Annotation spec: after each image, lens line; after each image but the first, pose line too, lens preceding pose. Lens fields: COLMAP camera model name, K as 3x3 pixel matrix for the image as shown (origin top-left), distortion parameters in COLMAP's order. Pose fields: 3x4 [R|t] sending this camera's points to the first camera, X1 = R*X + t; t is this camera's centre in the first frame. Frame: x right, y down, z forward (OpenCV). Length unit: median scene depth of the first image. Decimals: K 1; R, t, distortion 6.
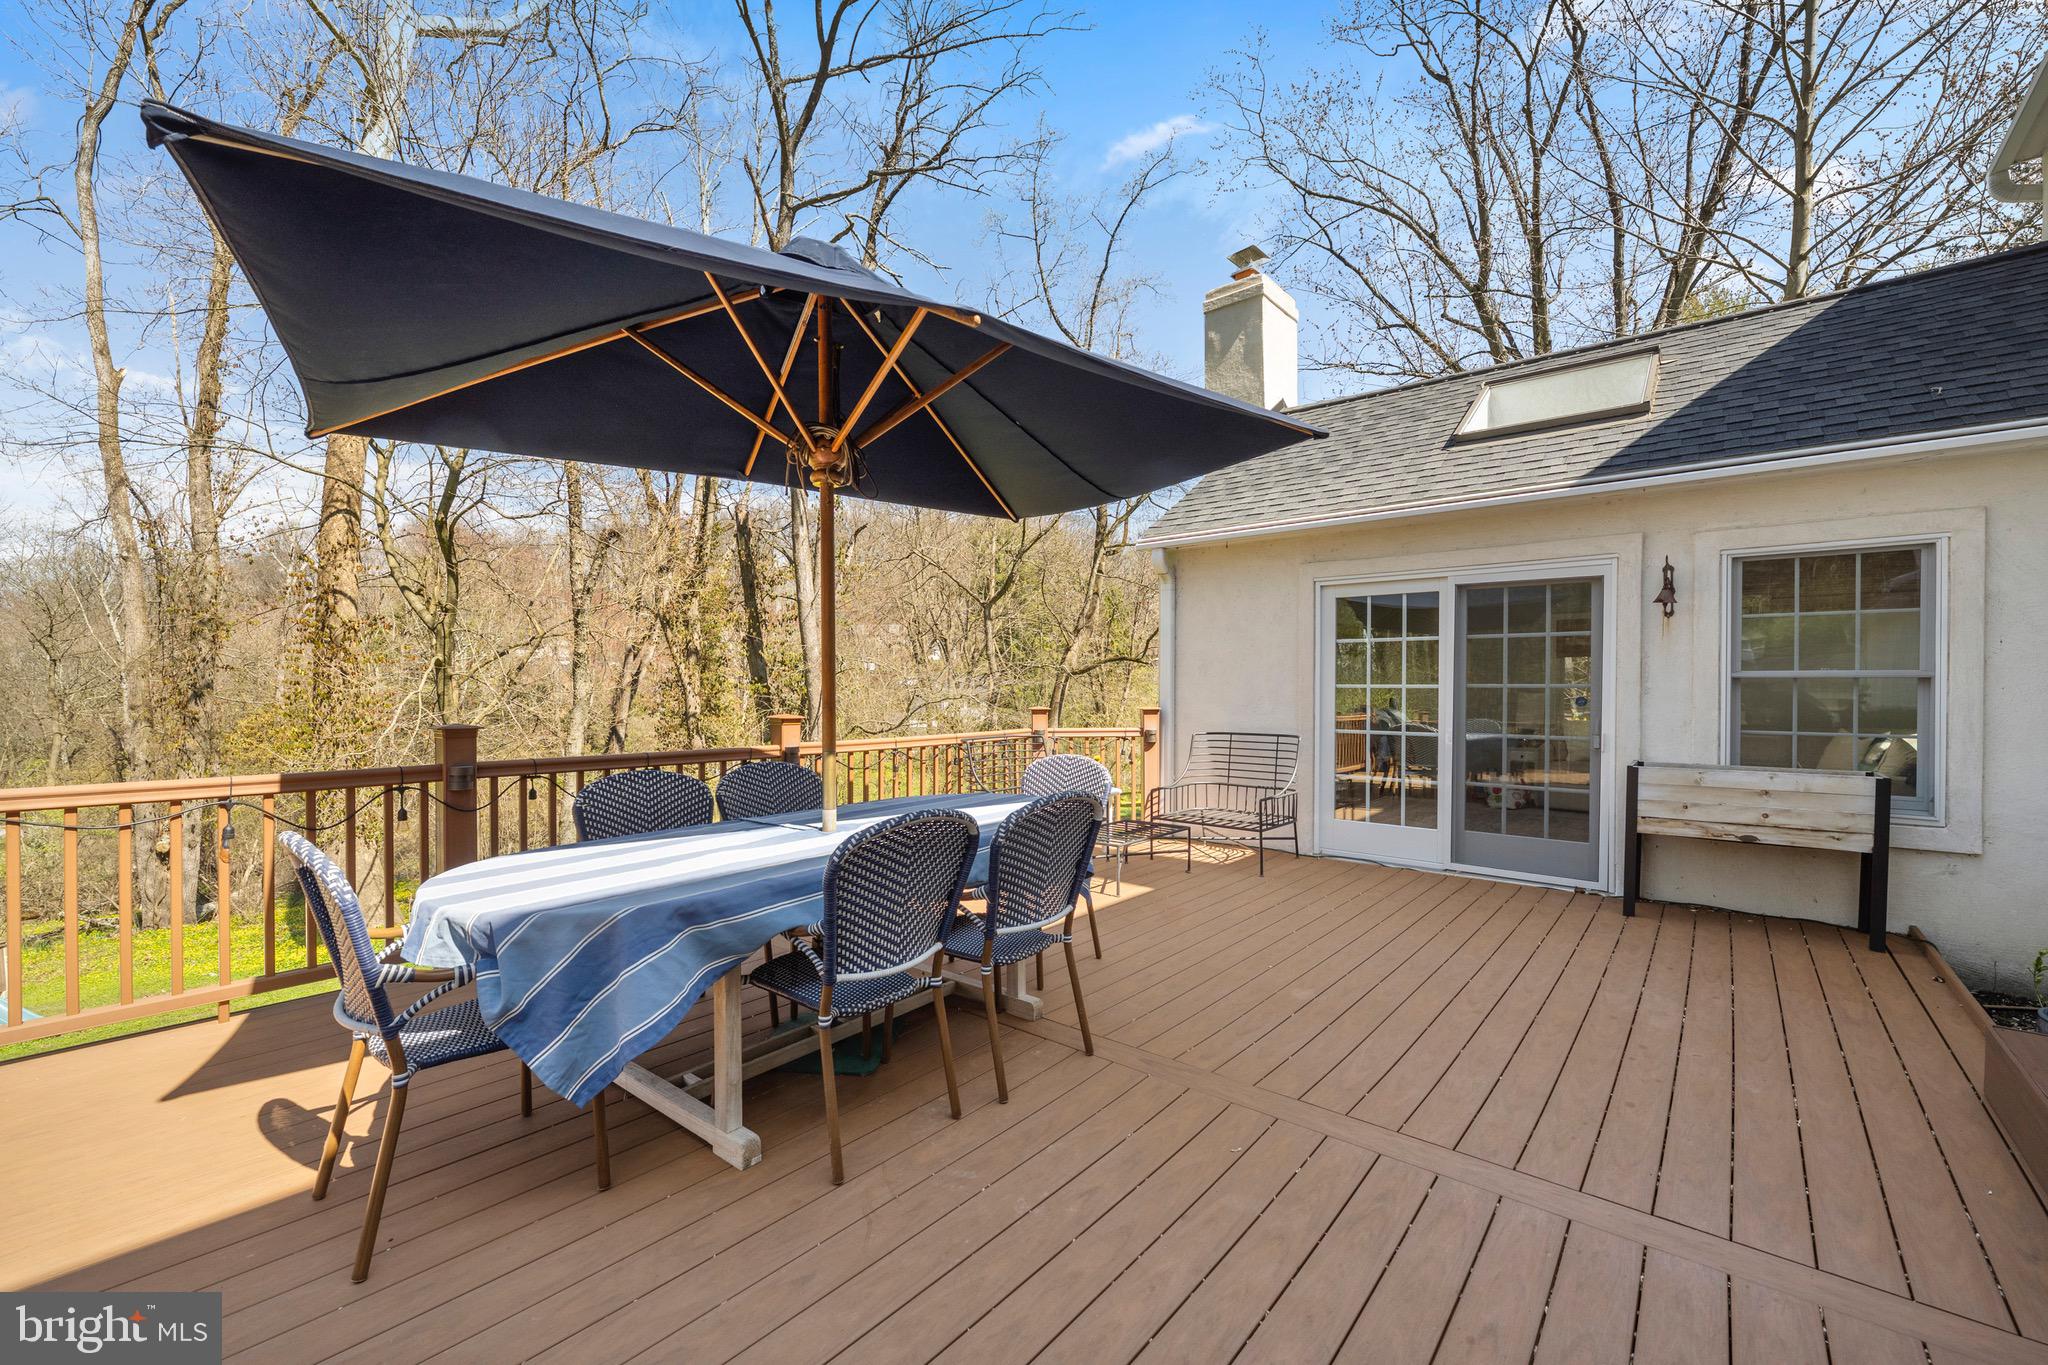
lens RADIAL K [[816.5, 0, 1020.0], [0, 816.5, 690.5], [0, 0, 1]] dist [-0.008427, 0.001026]
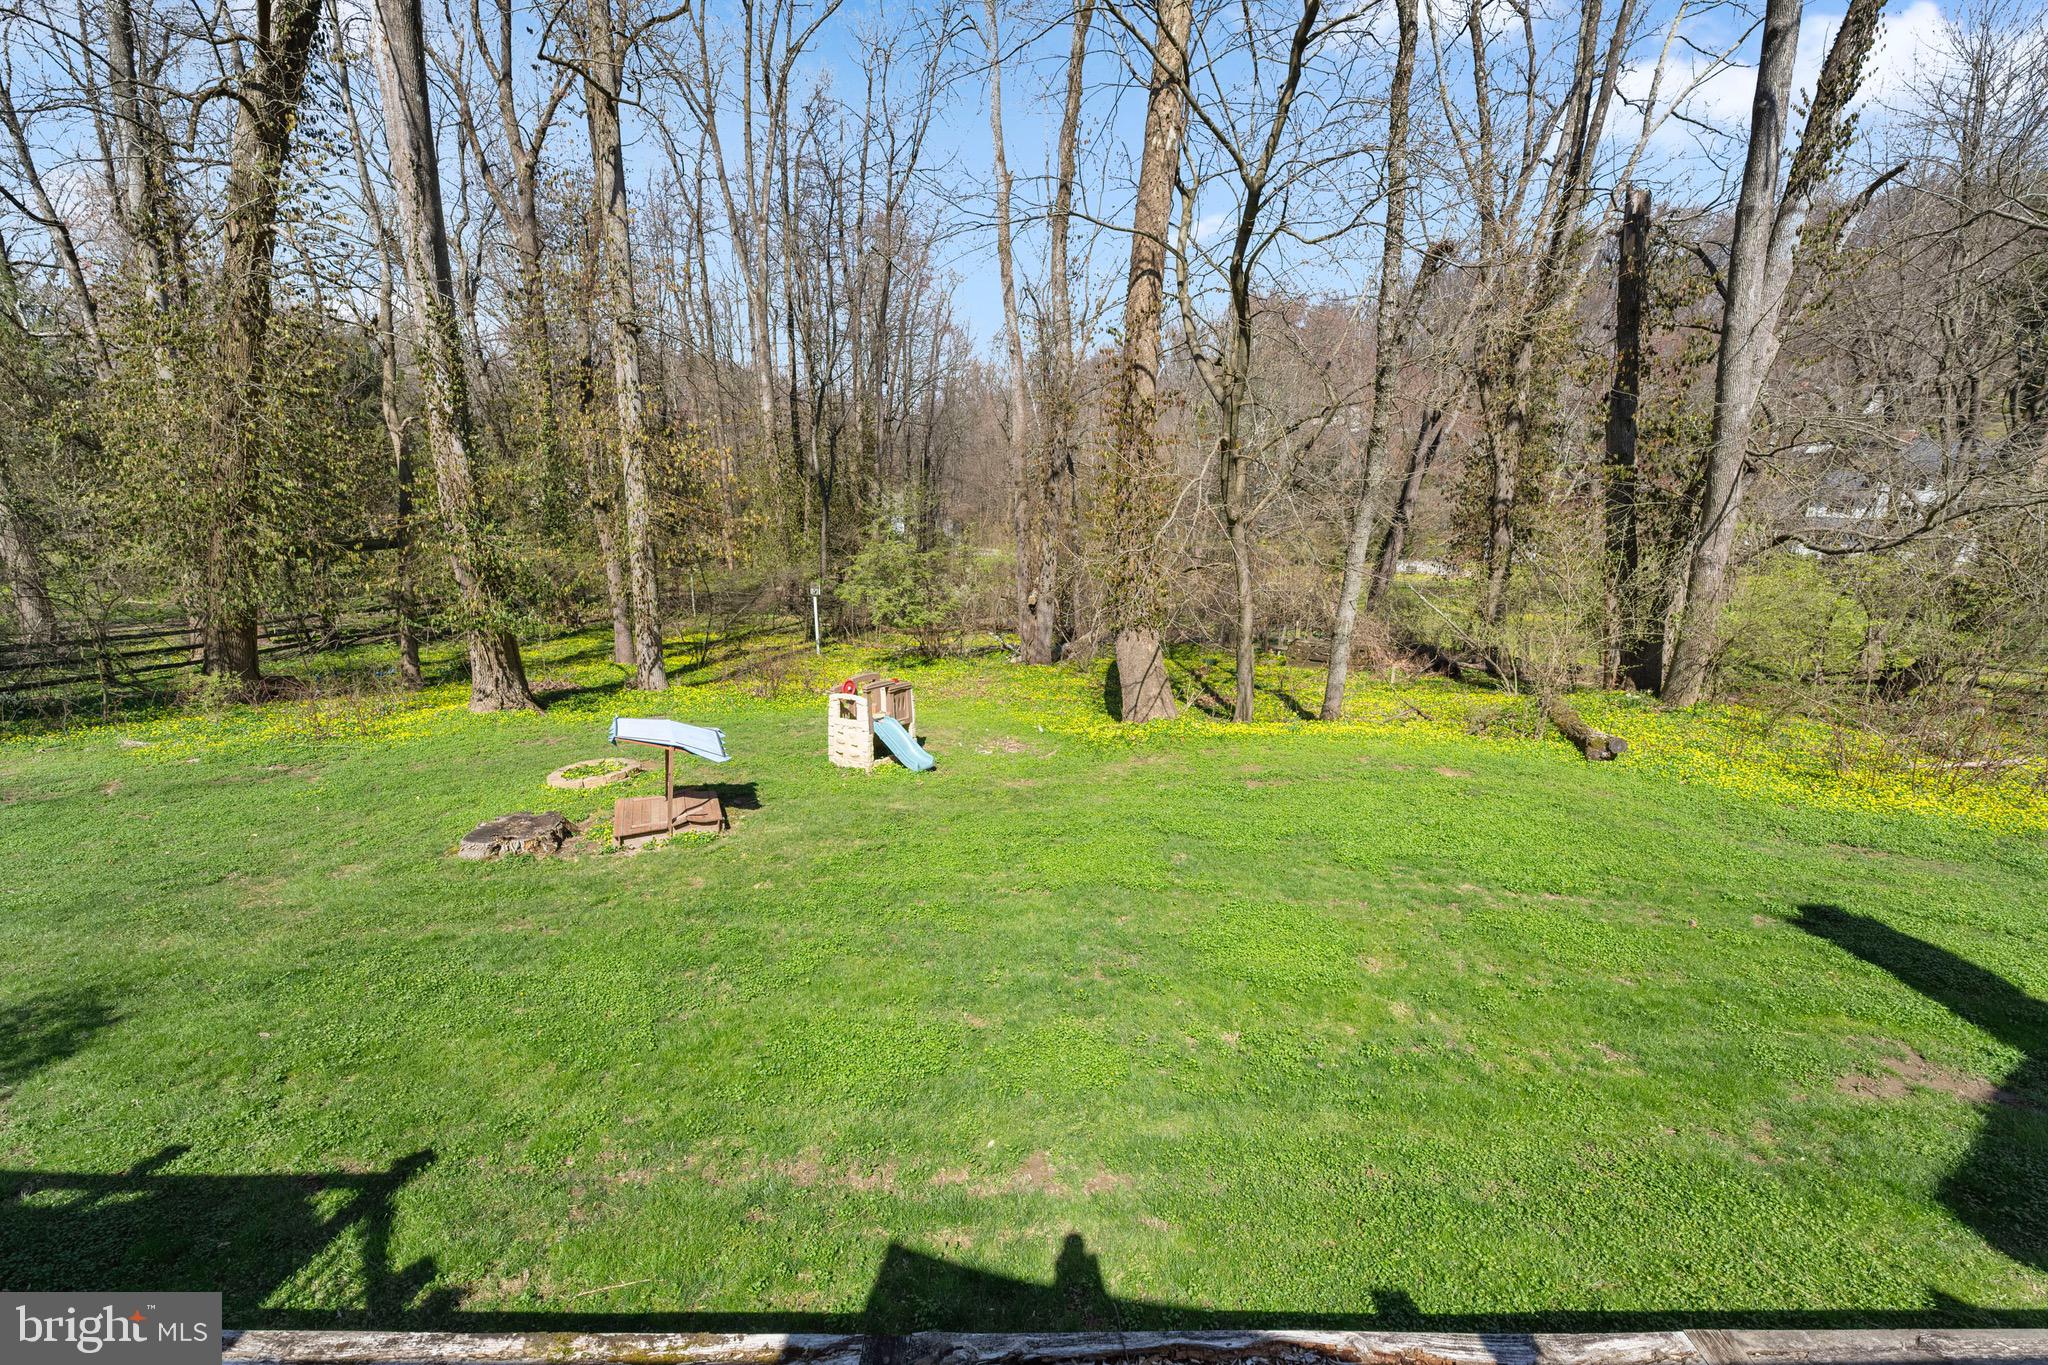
lens RADIAL K [[816.5, 0, 1021.3], [0, 816.5, 688.3], [0, 0, 1]] dist [-0.008427, 0.001026]
pose [[0.635420, 0.210900, -0.742808, -0.139654], [-0.001005, 0.962203, 0.272331, -0.019310], [0.772166, -0.172298, 0.611615, 0.240141]]
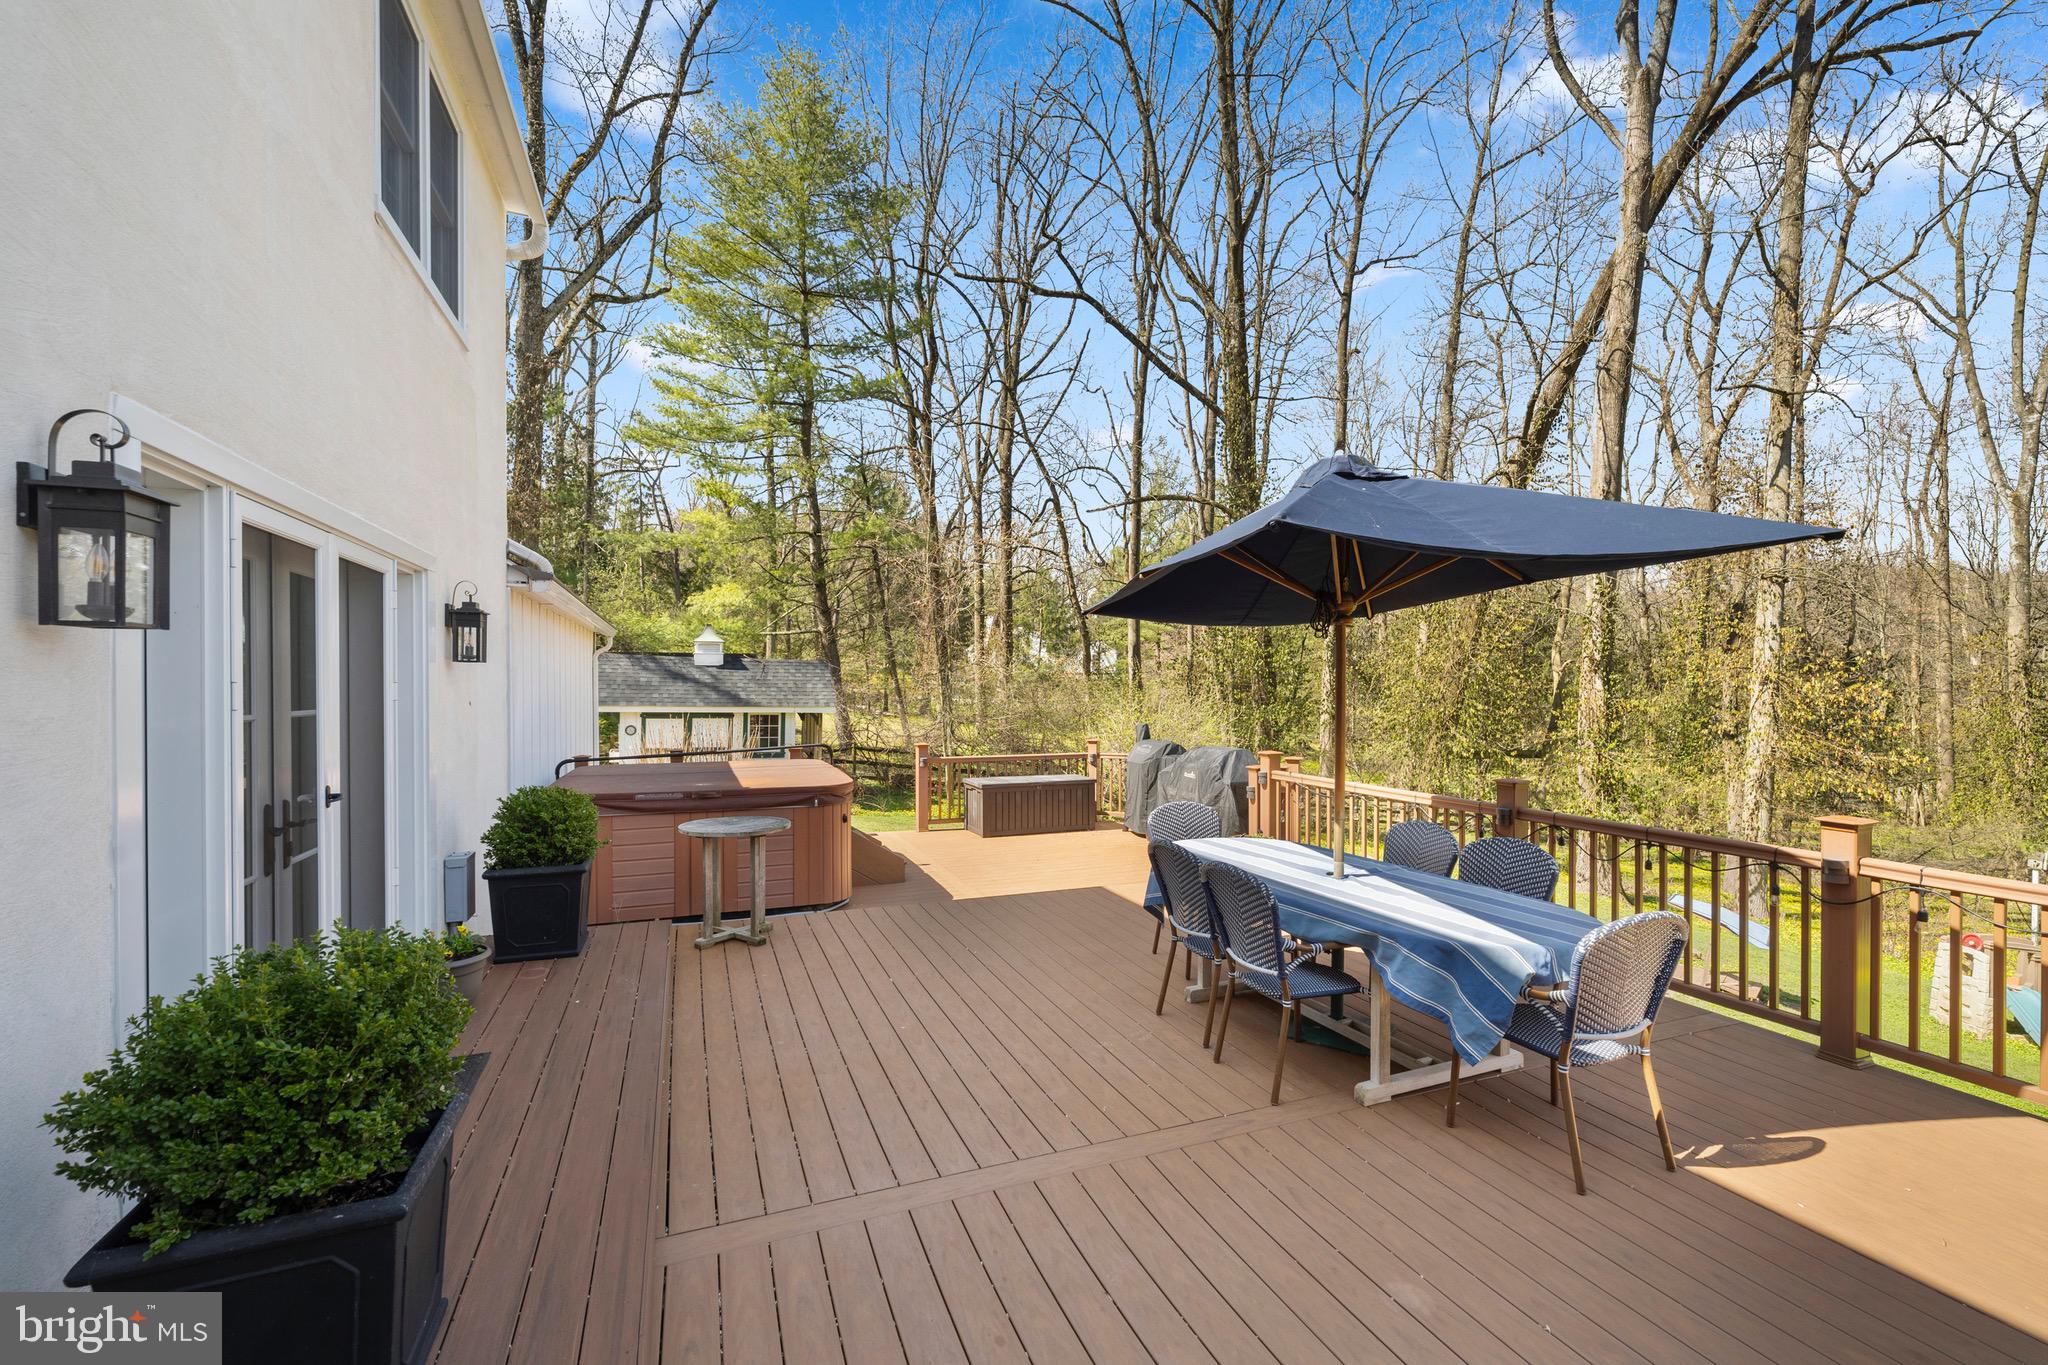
lens RADIAL K [[884.2, 0, 1023.4], [0, 884.2, 688.0], [0, 0, 1]] dist [-0.004870, -0.000648]
pose [[-0.471553, 0.001955, -0.881835, 0.238263], [-0.006105, 0.999966, 0.005482, -0.026299], [0.881816, 0.007969, -0.471526, 0.223142]]
